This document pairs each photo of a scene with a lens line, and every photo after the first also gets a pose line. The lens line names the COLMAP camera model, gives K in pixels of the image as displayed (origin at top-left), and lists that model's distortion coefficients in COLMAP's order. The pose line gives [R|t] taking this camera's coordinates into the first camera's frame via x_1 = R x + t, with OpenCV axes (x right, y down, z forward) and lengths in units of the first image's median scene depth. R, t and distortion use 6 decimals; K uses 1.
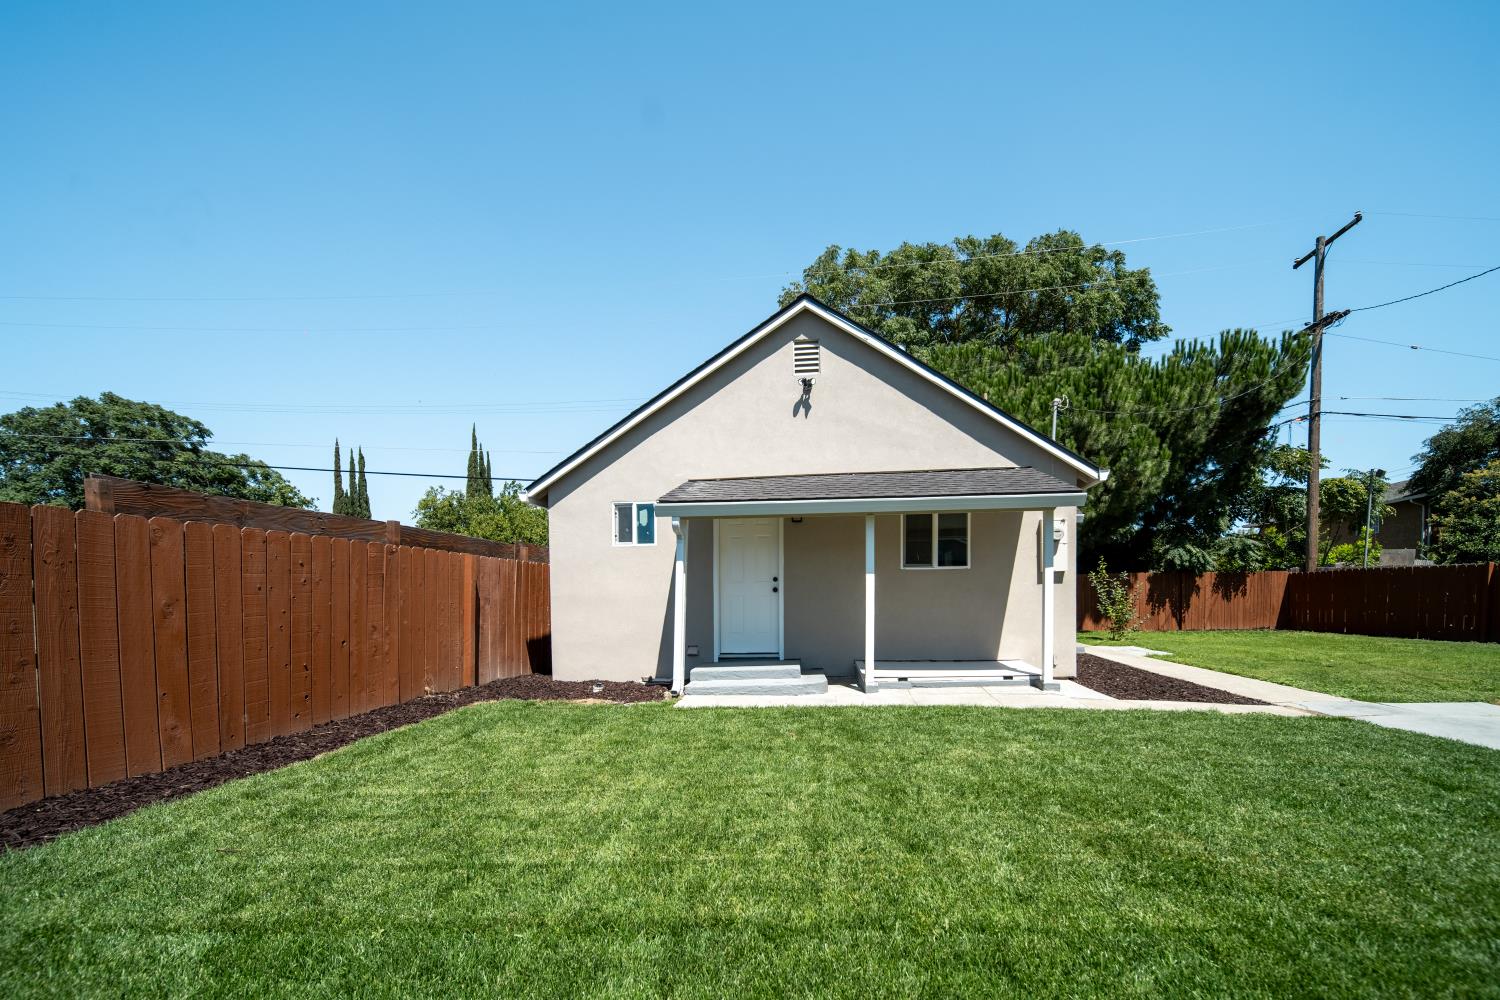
lens RADIAL K [[557.1, 0, 786.0], [0, 557.1, 624.3], [0, 0, 1]] dist [-0.000327, 0.000080]
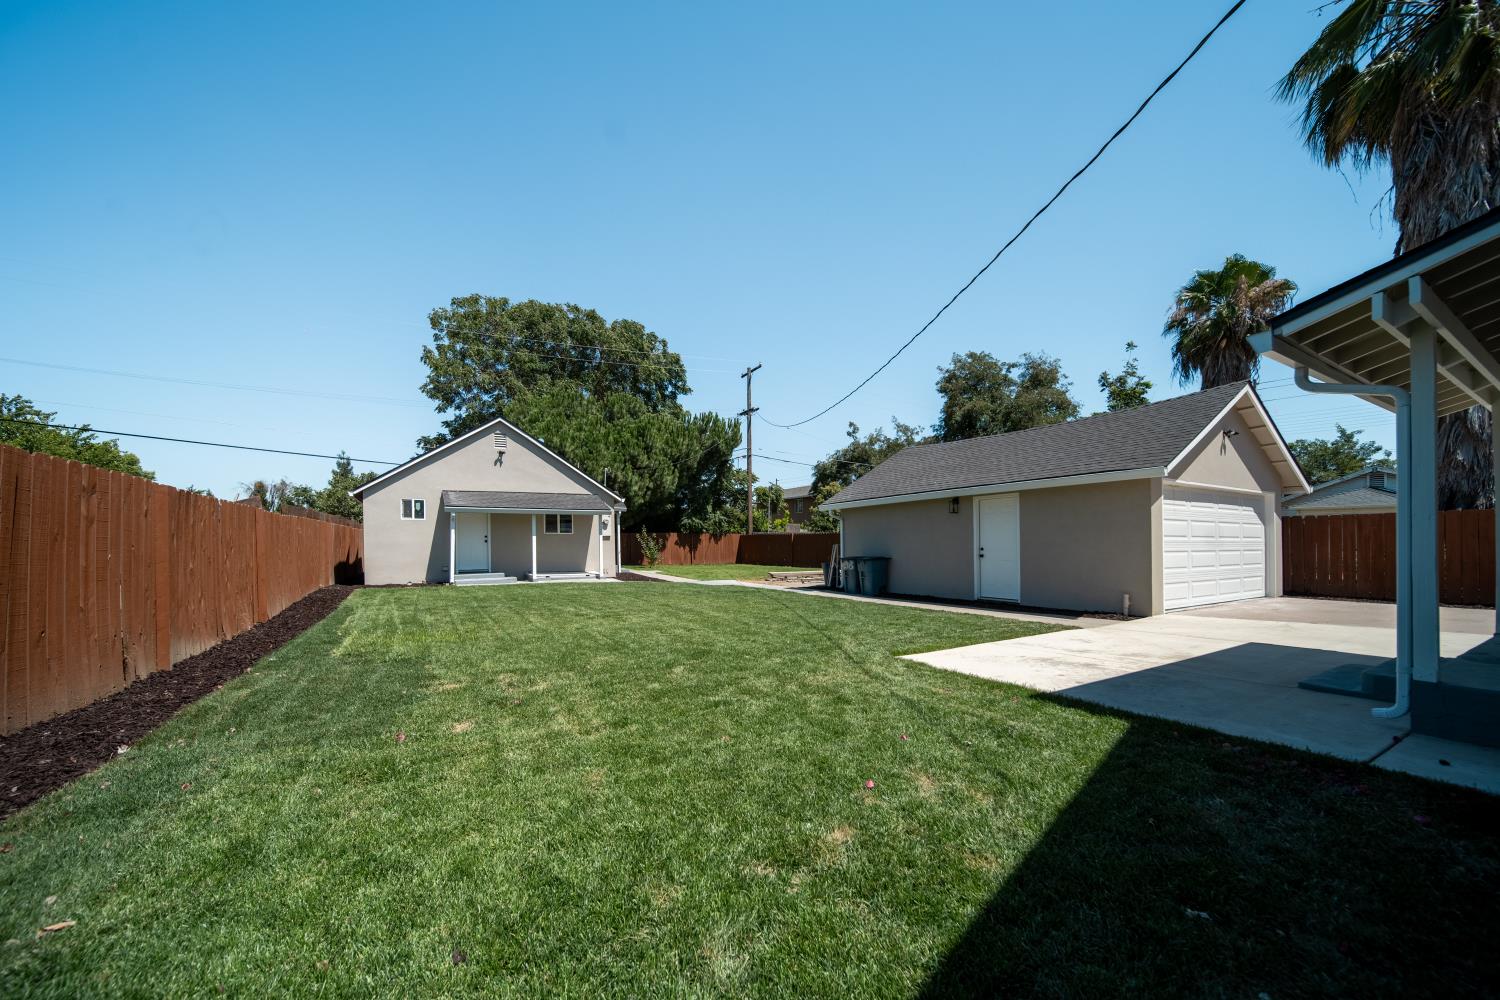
lens RADIAL K [[568.5, 0, 749.3], [0, 568.5, 550.0], [0, 0, 1]] dist [-0.000476, -0.000008]
pose [[0.823051, 0.005920, 0.567936, -0.178725], [0.017205, 0.999227, -0.035349, 0.028266], [-0.567707, 0.038866, 0.822313, -0.591123]]
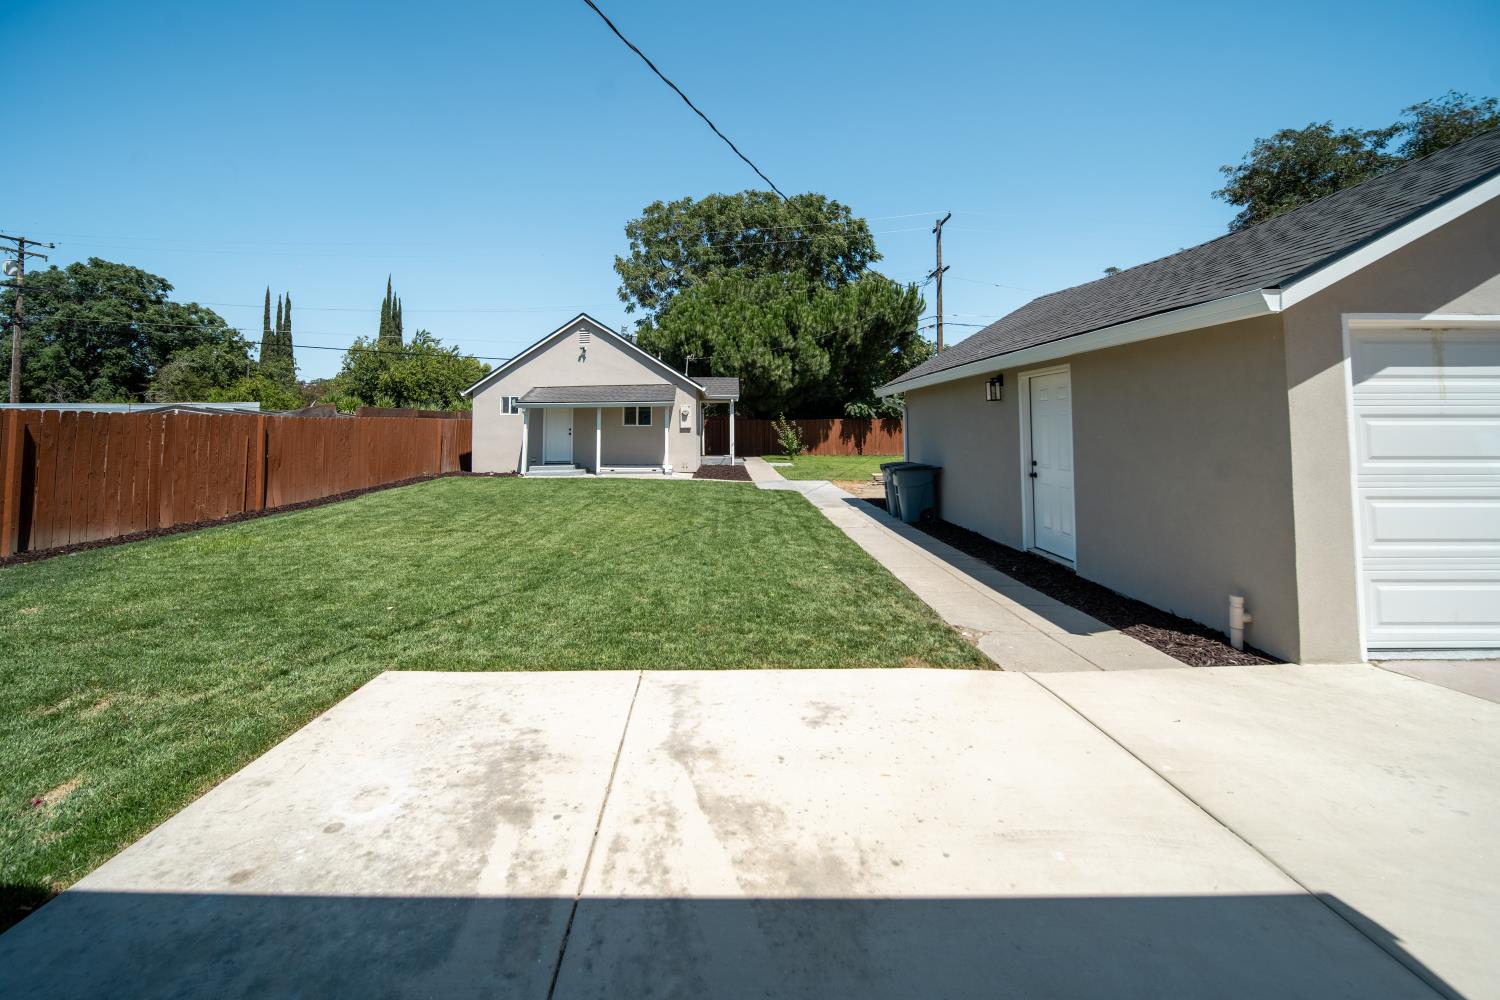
lens RADIAL K [[571.0, 0, 715.3], [0, 571.0, 407.6], [0, 0, 1]] dist [-0.000613, -0.000036]
pose [[0.998859, 0.011580, 0.046329, 0.192505], [-0.008070, 0.997133, -0.075244, 0.001024], [-0.047068, 0.074784, 0.996088, -0.574392]]
